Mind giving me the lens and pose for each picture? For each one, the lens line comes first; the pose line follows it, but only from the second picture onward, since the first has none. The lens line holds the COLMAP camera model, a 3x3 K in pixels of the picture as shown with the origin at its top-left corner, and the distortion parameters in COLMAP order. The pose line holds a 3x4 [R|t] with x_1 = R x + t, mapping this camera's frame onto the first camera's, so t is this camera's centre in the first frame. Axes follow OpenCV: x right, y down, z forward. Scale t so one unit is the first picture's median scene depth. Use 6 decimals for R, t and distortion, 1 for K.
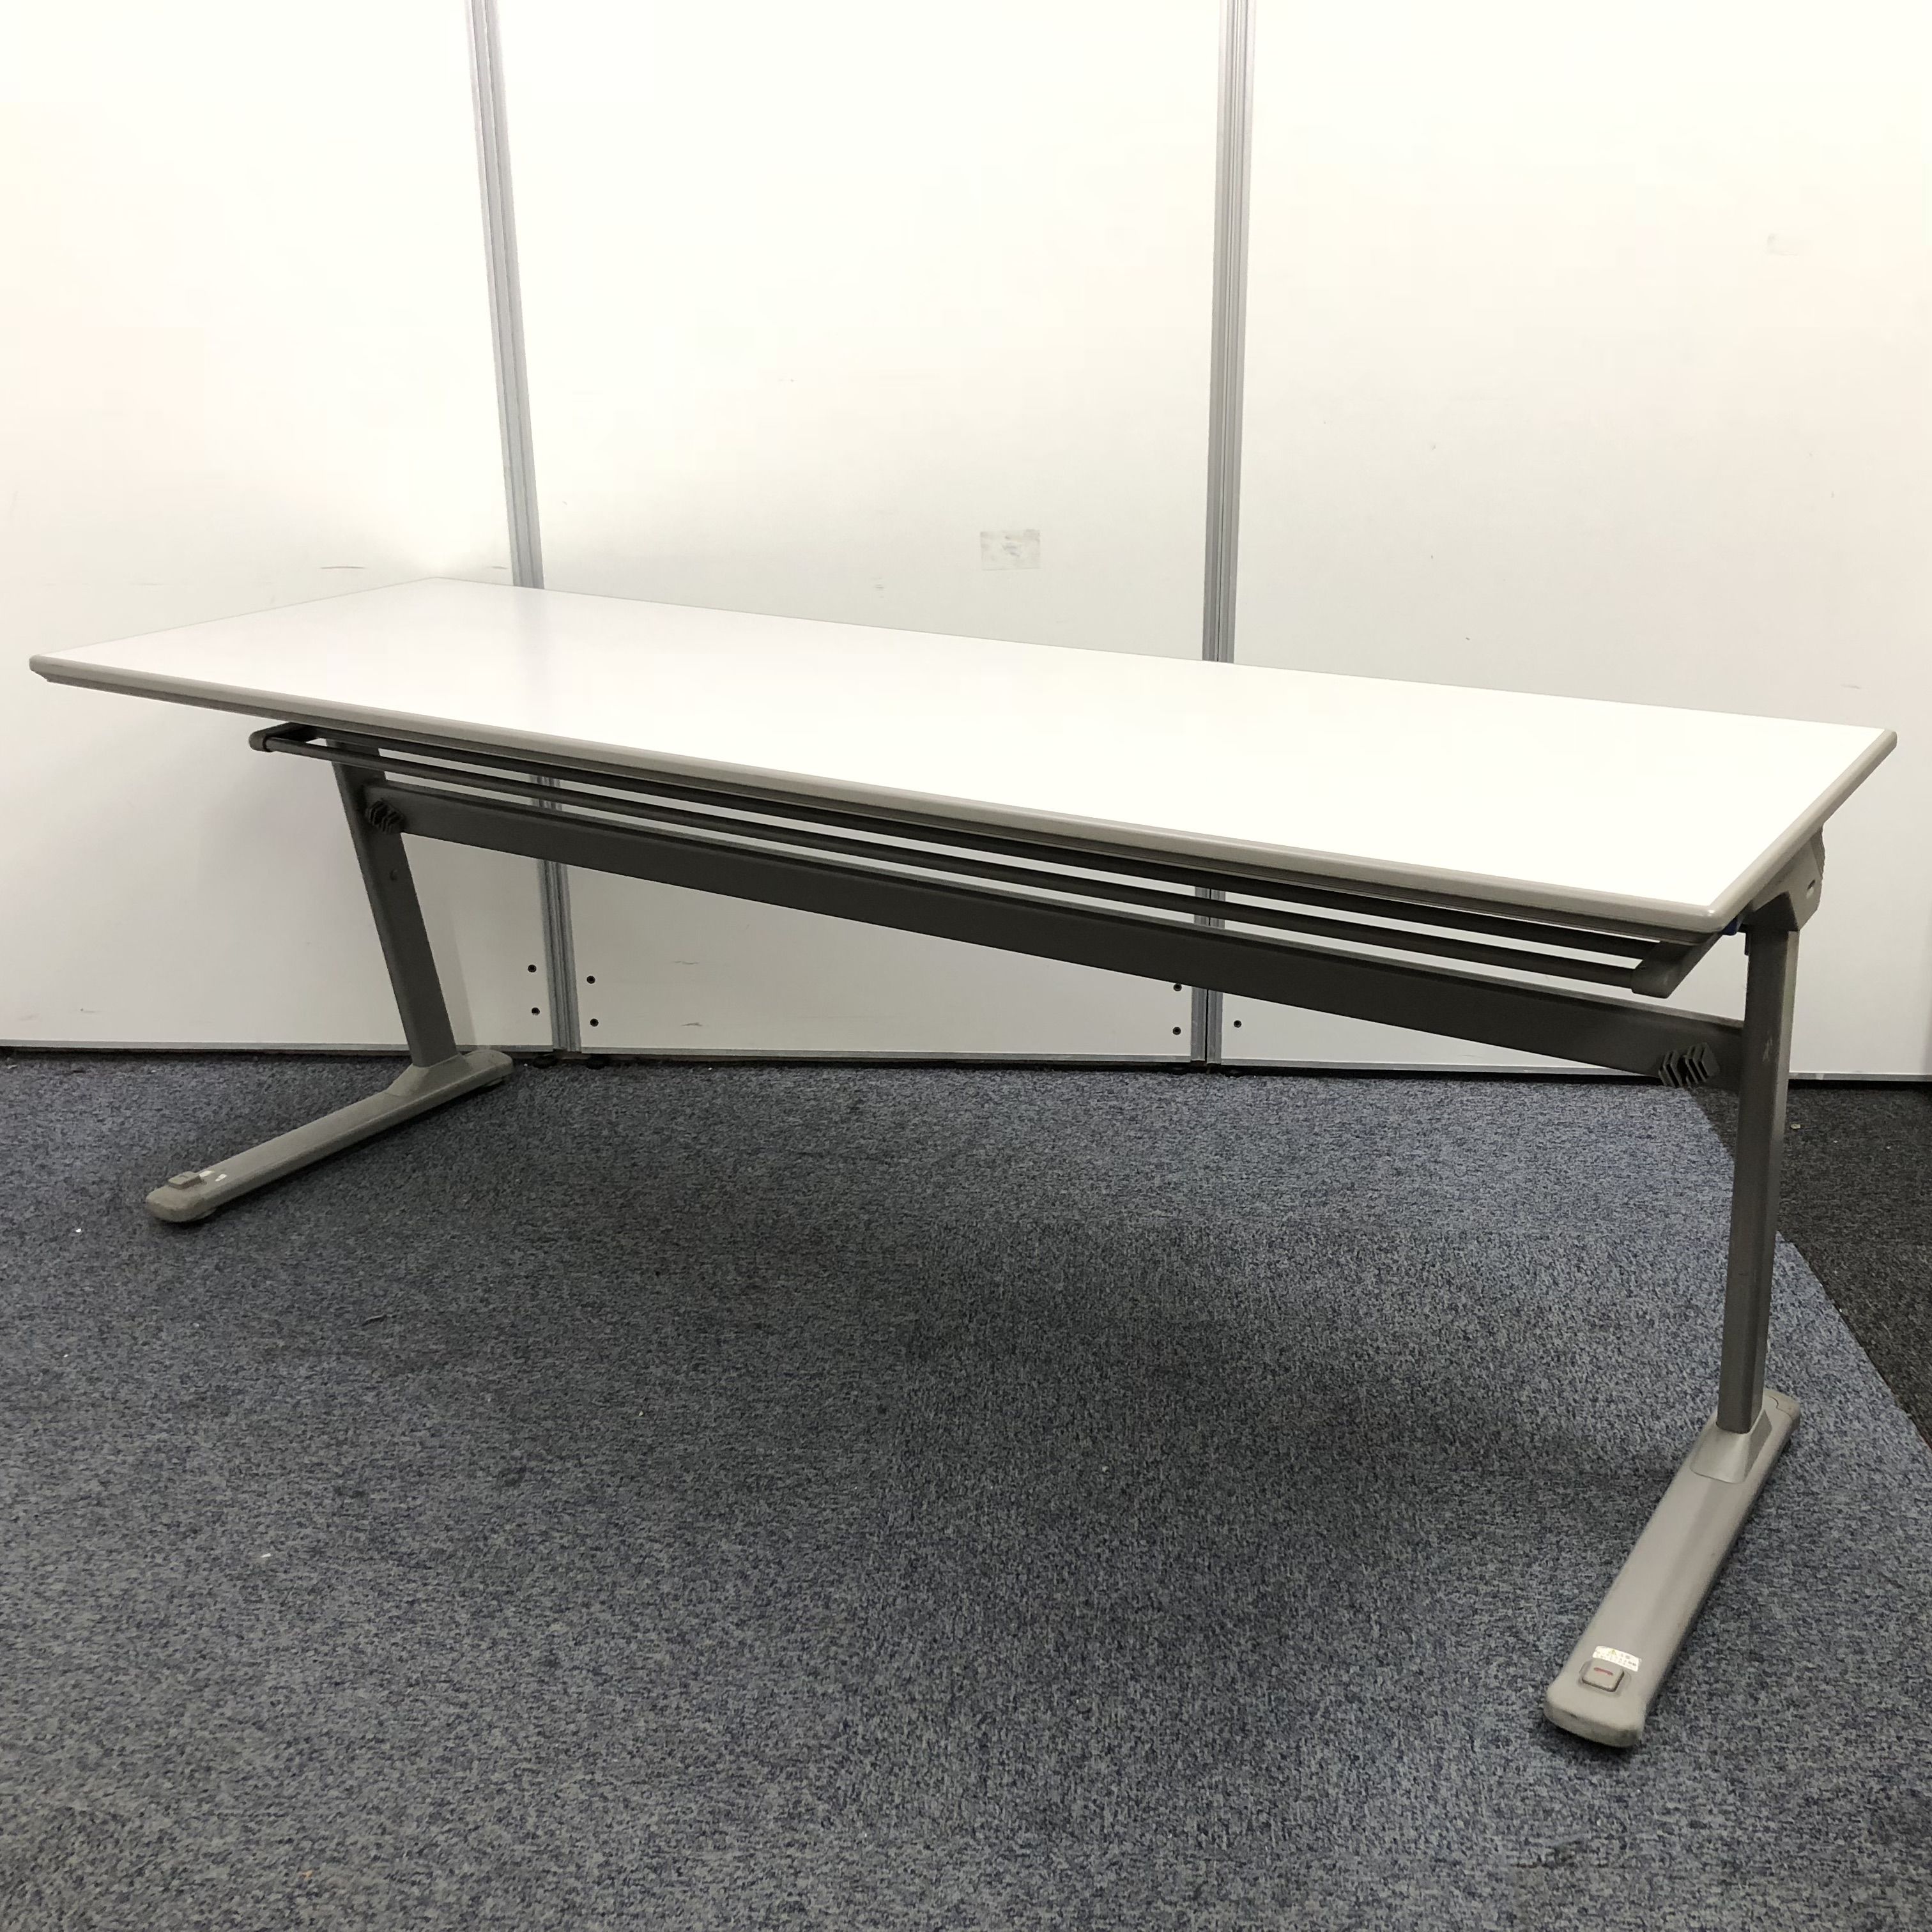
lens RADIAL K [[2078.7, 0, 961.6], [0, 2078.7, 962.6], [0, 0, 1]] dist [0.012970, 0.000000]
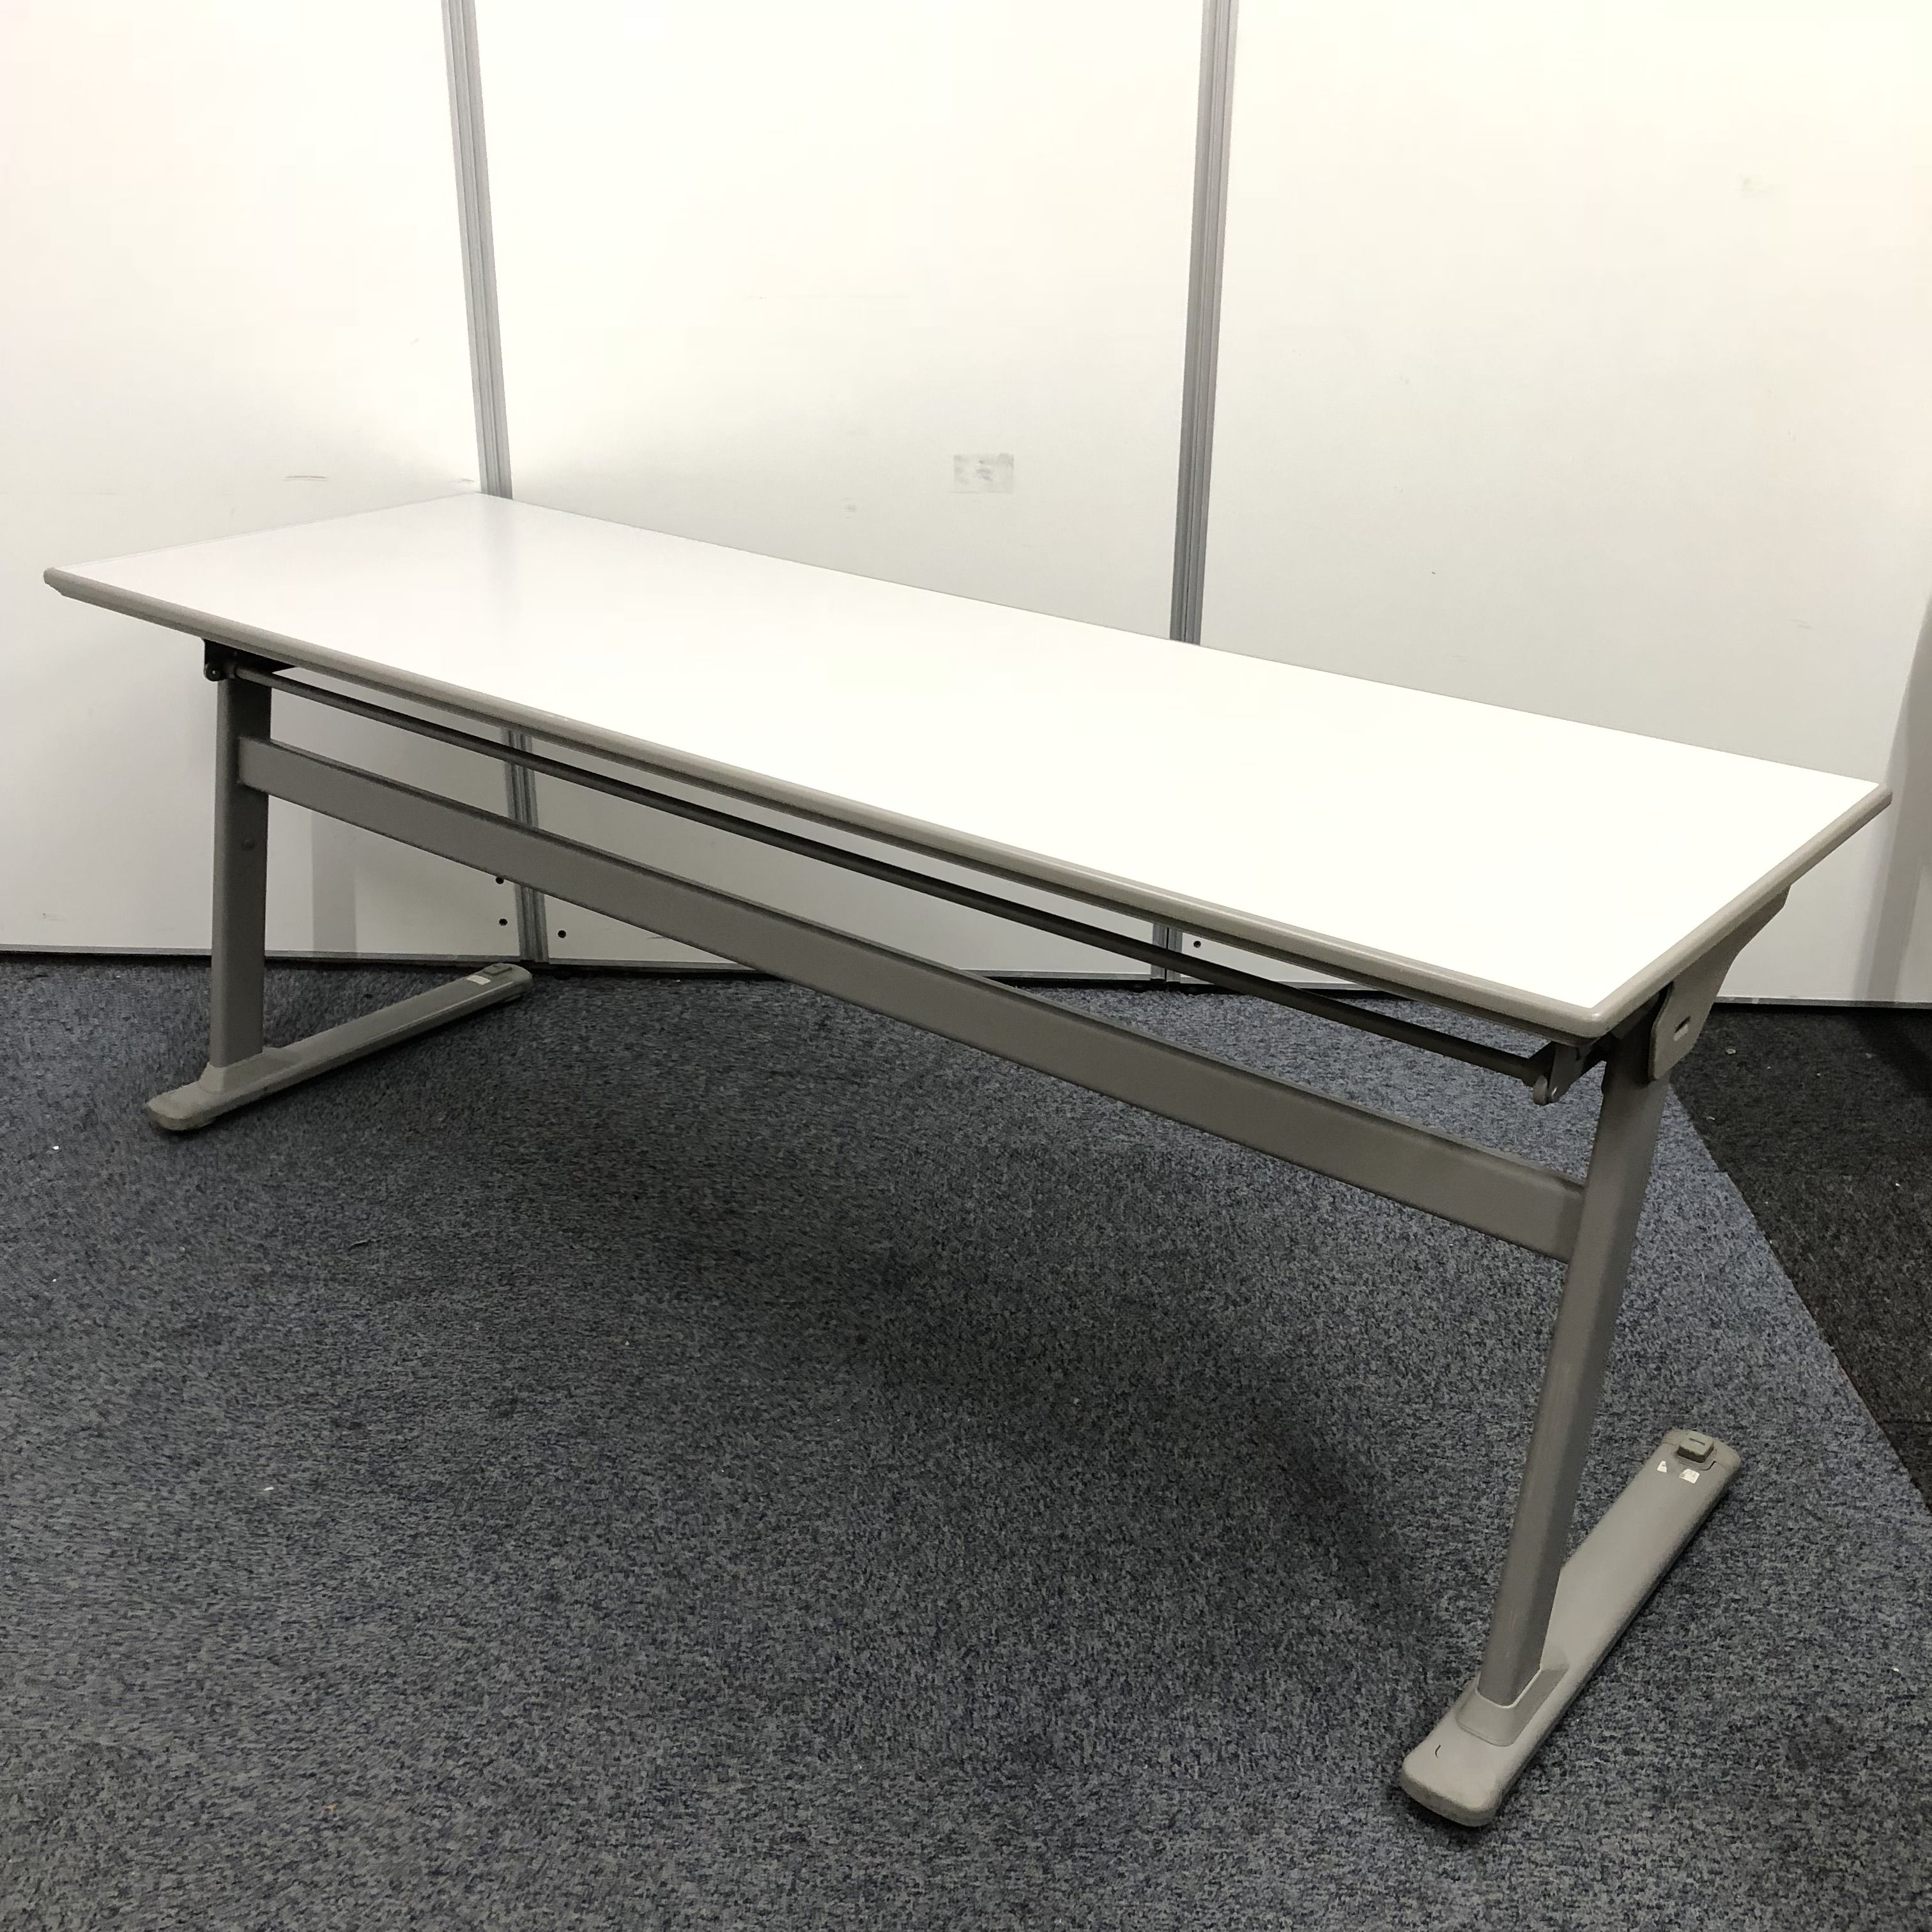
lens RADIAL K [[2078.7, 0, 974.1], [0, 2078.7, 970.6], [0, 0, 1]] dist [0.012970, 0.000000]
pose [[0.999079, 0.009271, 0.041889, -0.031470], [-0.012713, 0.996498, 0.082645, -0.064950], [-0.040976, -0.083102, 0.995698, -0.023922]]
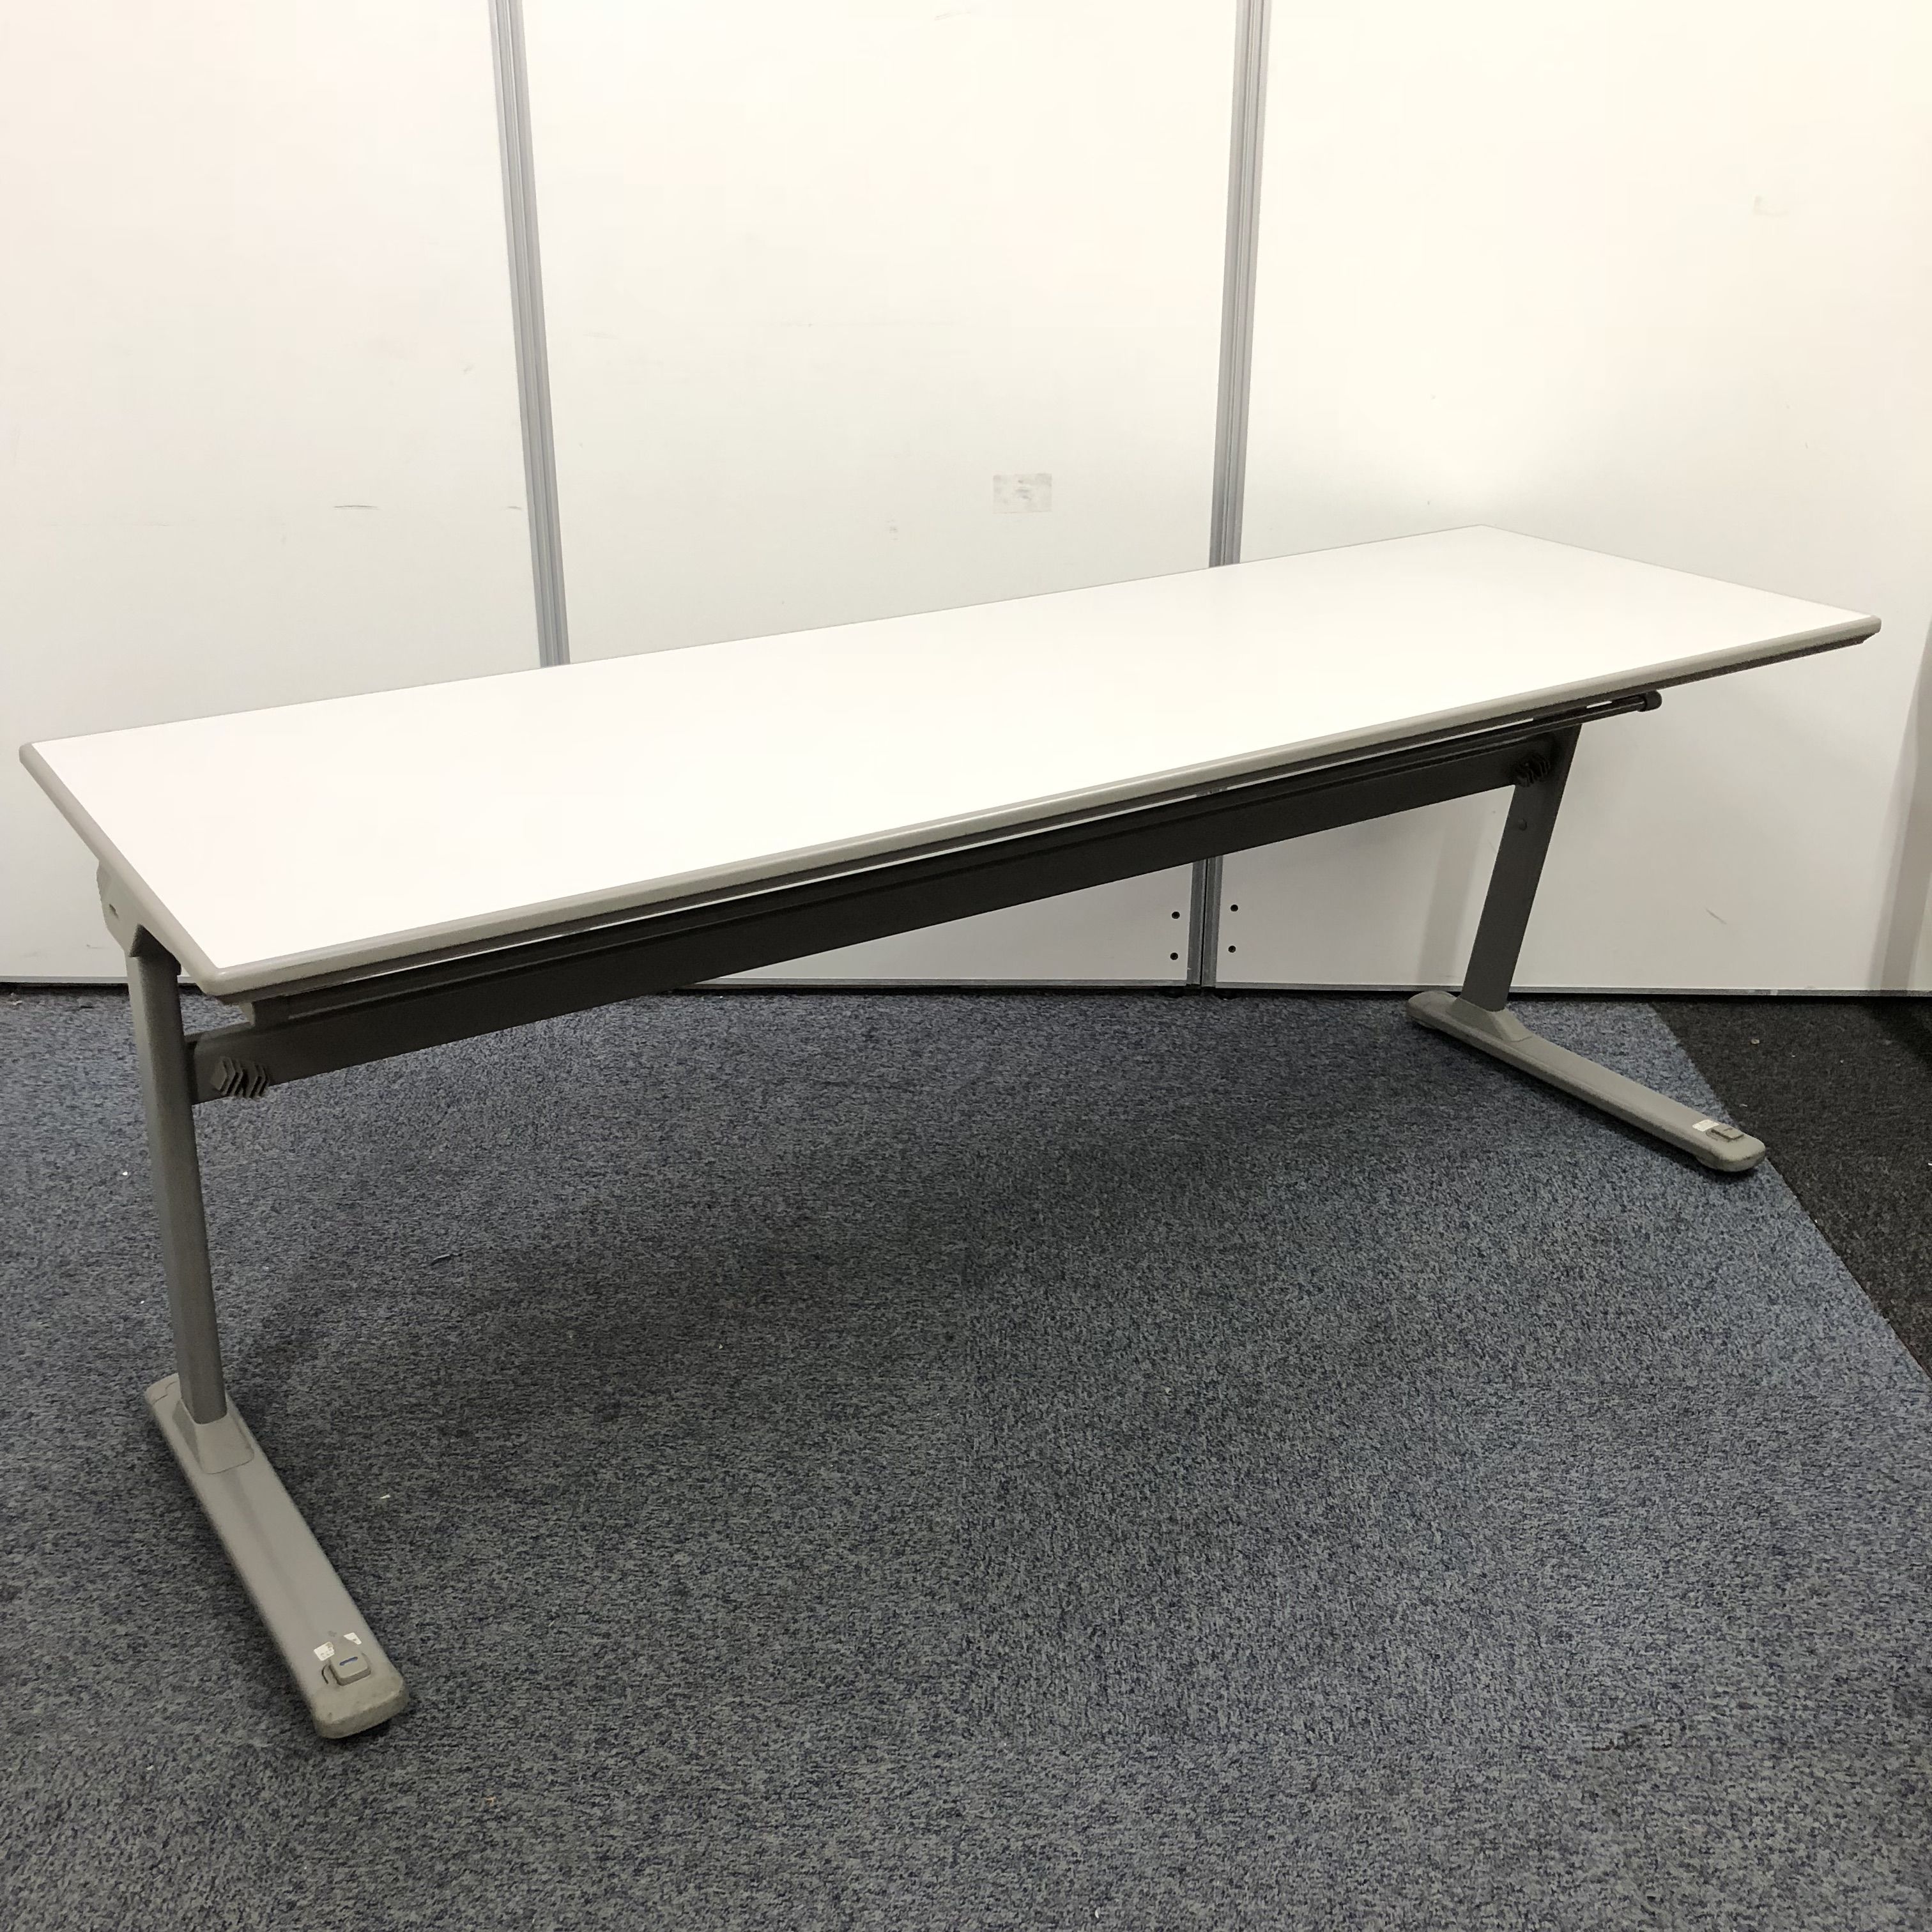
lens RADIAL K [[2078.7, 0, 969.3], [0, 2078.7, 958.7], [0, 0, 1]] dist [0.012970, 0.000000]
pose [[0.997350, -0.011905, 0.071773, -0.119141], [0.007378, 0.997986, 0.063012, -0.052050], [-0.072379, -0.062315, 0.995429, -0.050224]]
